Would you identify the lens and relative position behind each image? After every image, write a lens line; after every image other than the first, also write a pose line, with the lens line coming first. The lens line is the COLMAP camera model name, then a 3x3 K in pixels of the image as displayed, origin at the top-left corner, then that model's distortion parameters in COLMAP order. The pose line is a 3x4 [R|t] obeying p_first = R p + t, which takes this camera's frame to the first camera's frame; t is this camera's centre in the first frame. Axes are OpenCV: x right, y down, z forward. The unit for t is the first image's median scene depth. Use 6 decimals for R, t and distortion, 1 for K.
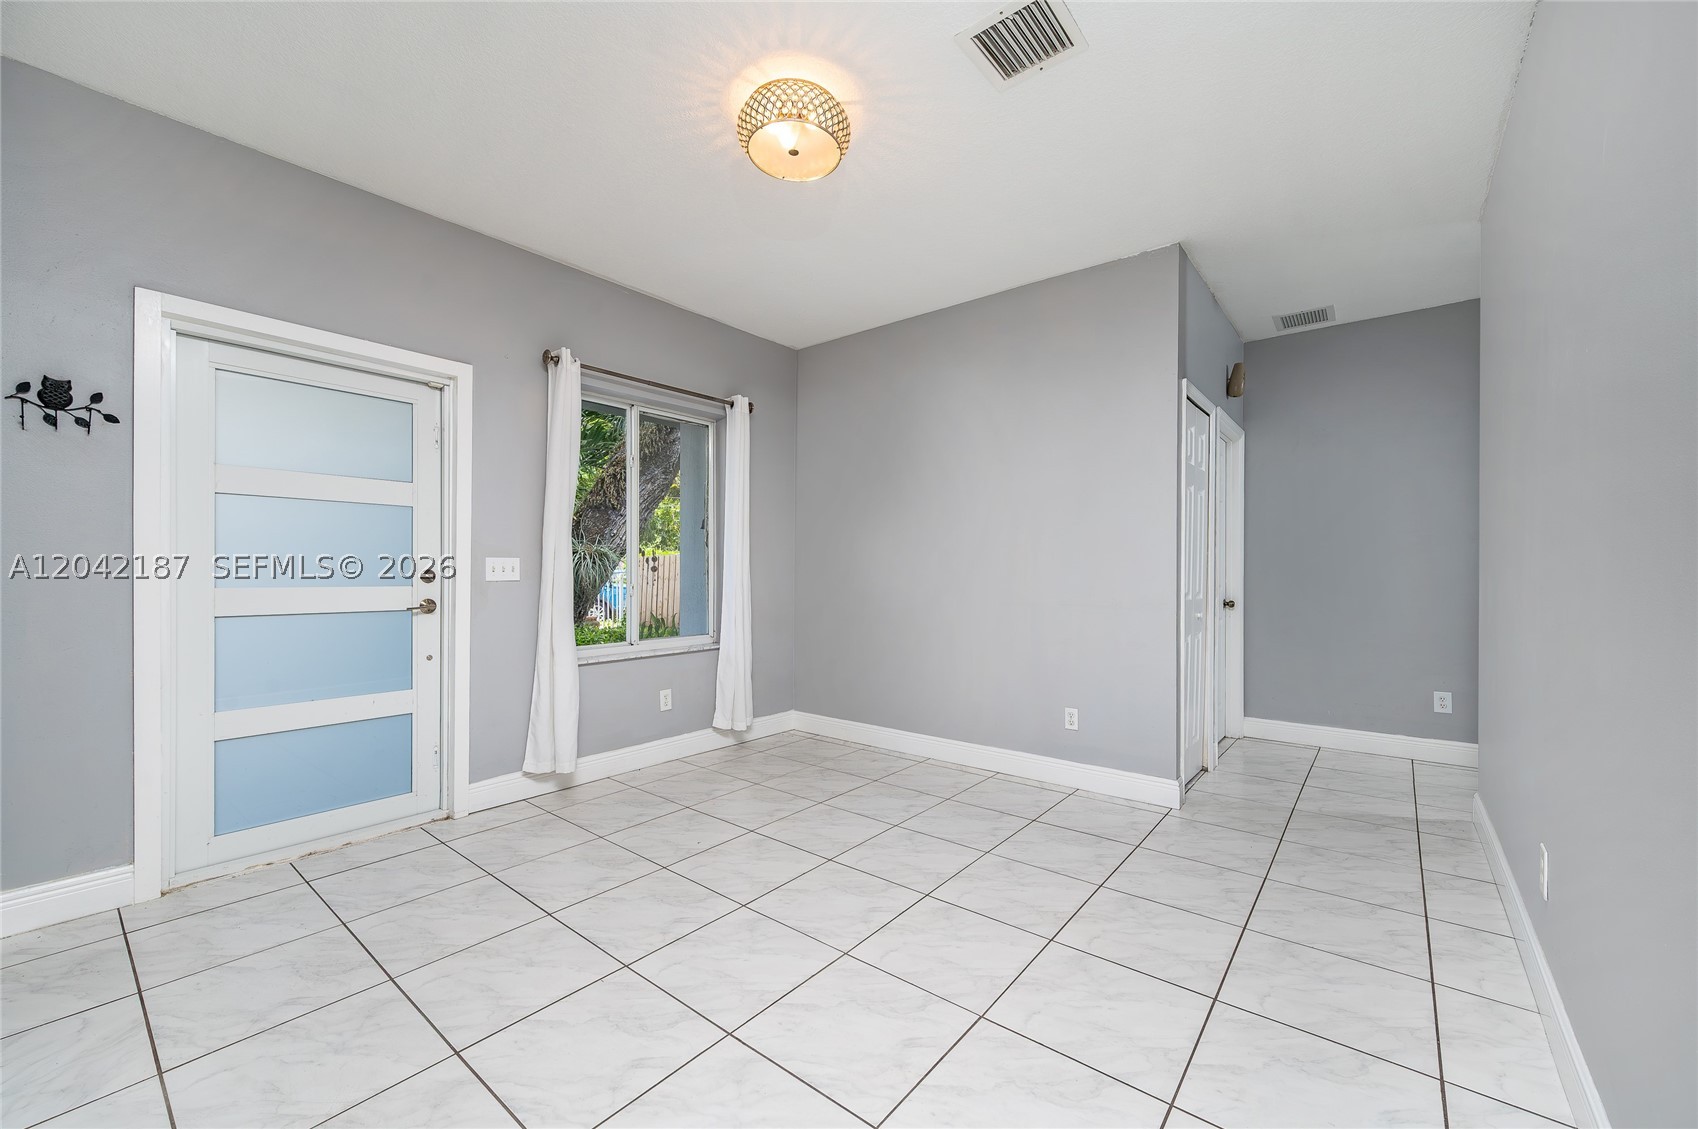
lens RADIAL K [[679.8, 0, 846.1], [0, 679.8, 572.9], [0, 0, 1]] dist [0.001644, -0.000100]
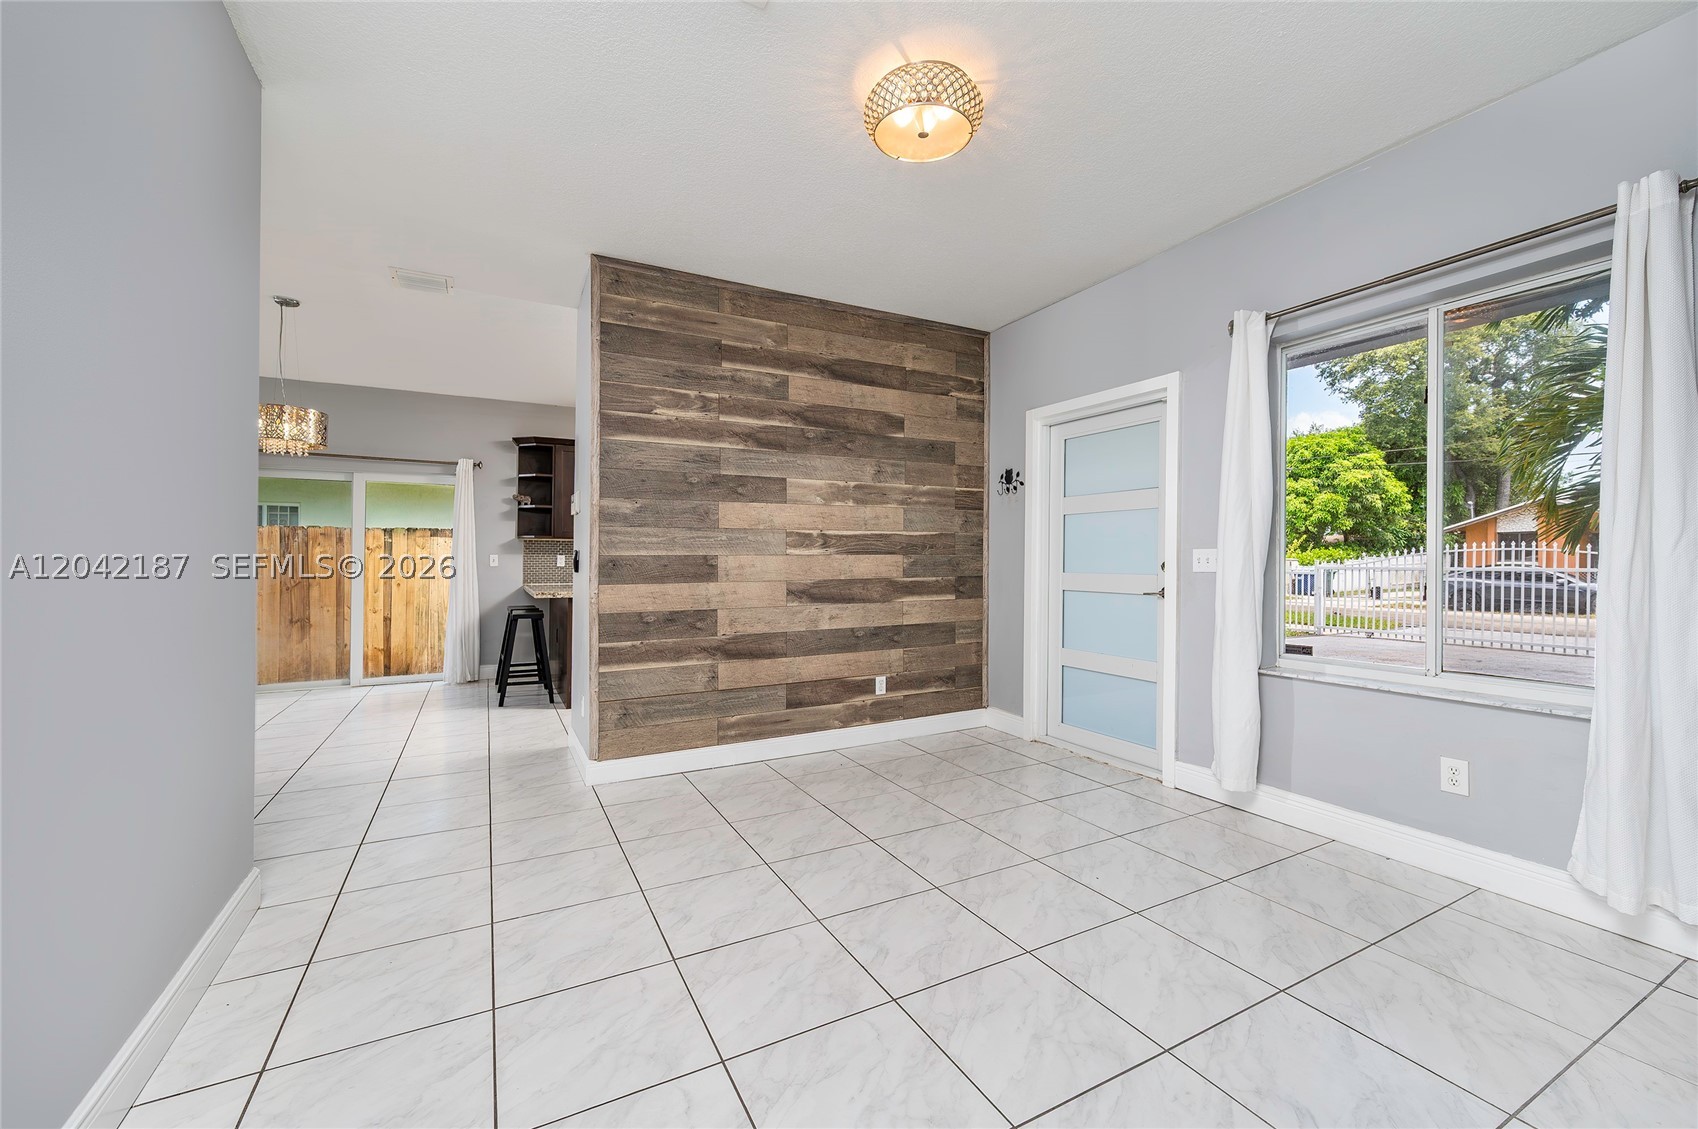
lens RADIAL K [[698.0, 0, 889.1], [0, 698.0, 559.2], [0, 0, 1]] dist [0.000449, -0.000023]
pose [[-0.366014, -0.004219, -0.930600, 0.461717], [-0.002570, 0.999990, -0.003522, -0.002008], [0.930606, 0.001102, -0.366022, 0.706827]]
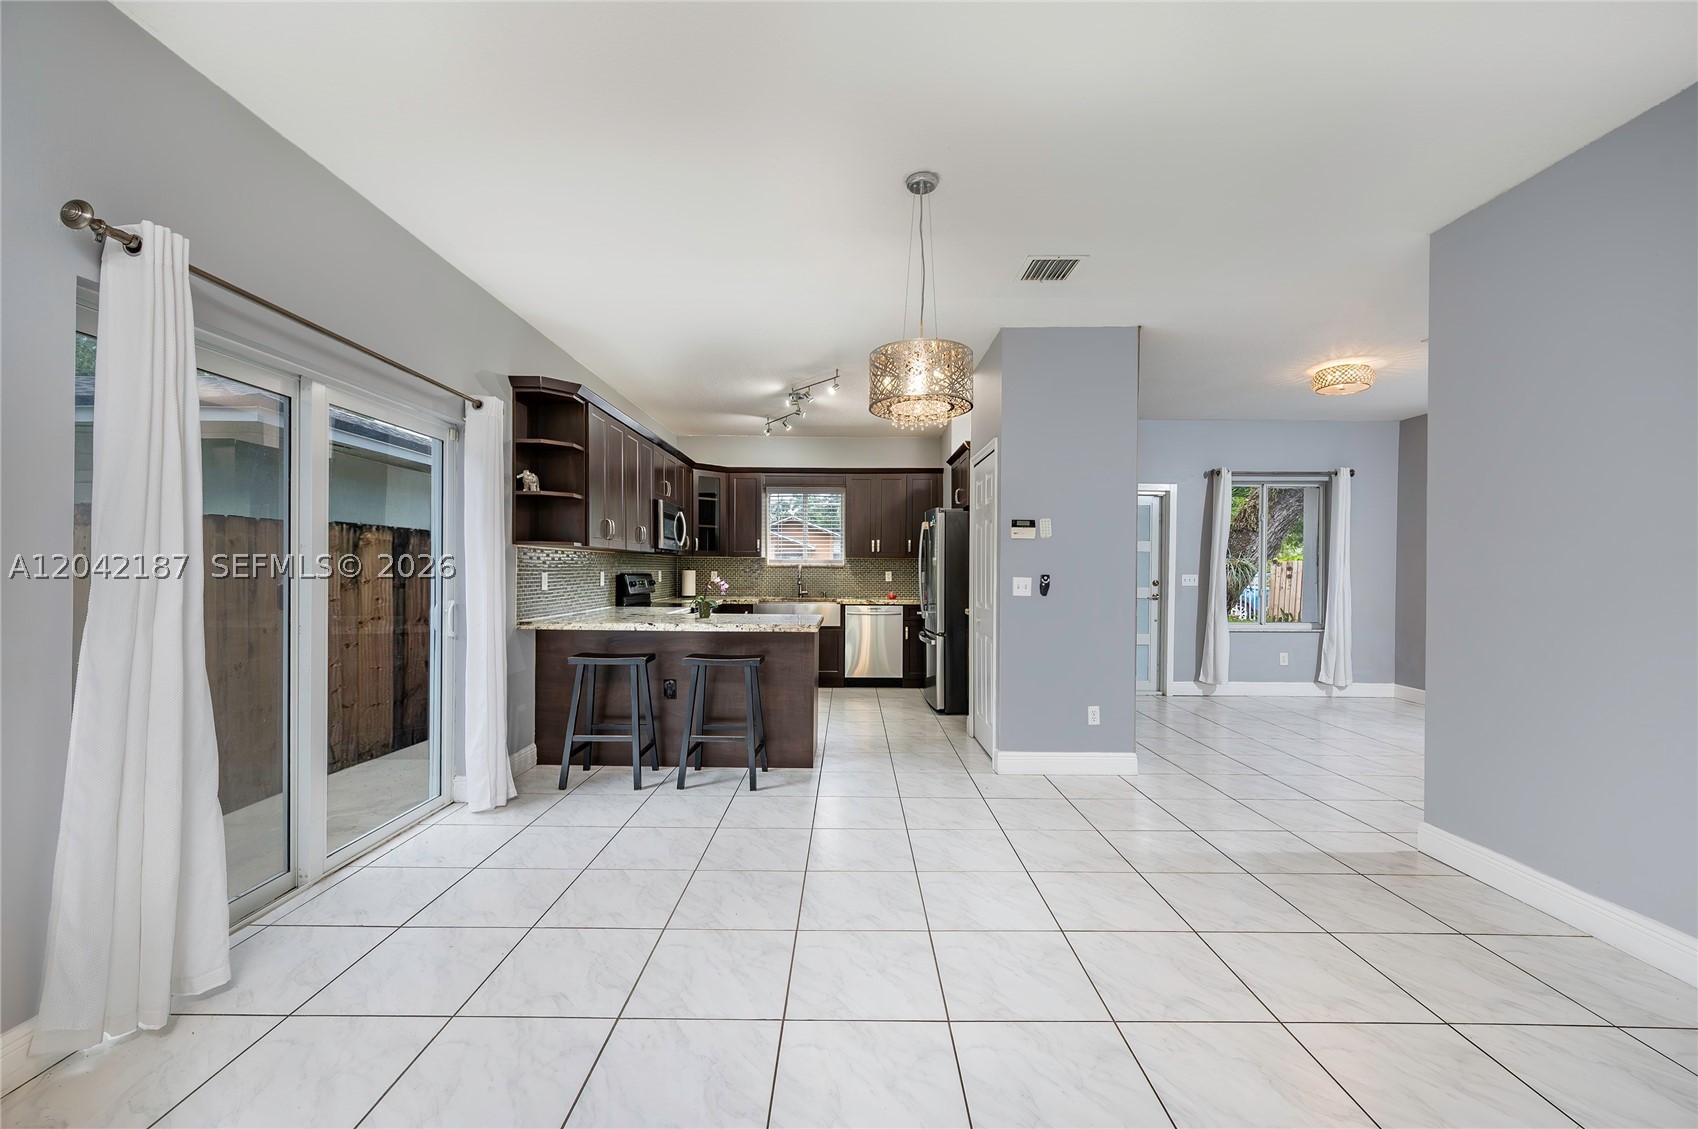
lens RADIAL K [[679.8, 0, 846.1], [0, 679.8, 572.9], [0, 0, 1]] dist [0.001644, -0.000100]
pose [[0.640881, 0.008263, -0.767596, 0.299789], [-0.007612, 0.999961, 0.004408, -0.021267], [0.767602, 0.003018, 0.640919, -0.823094]]
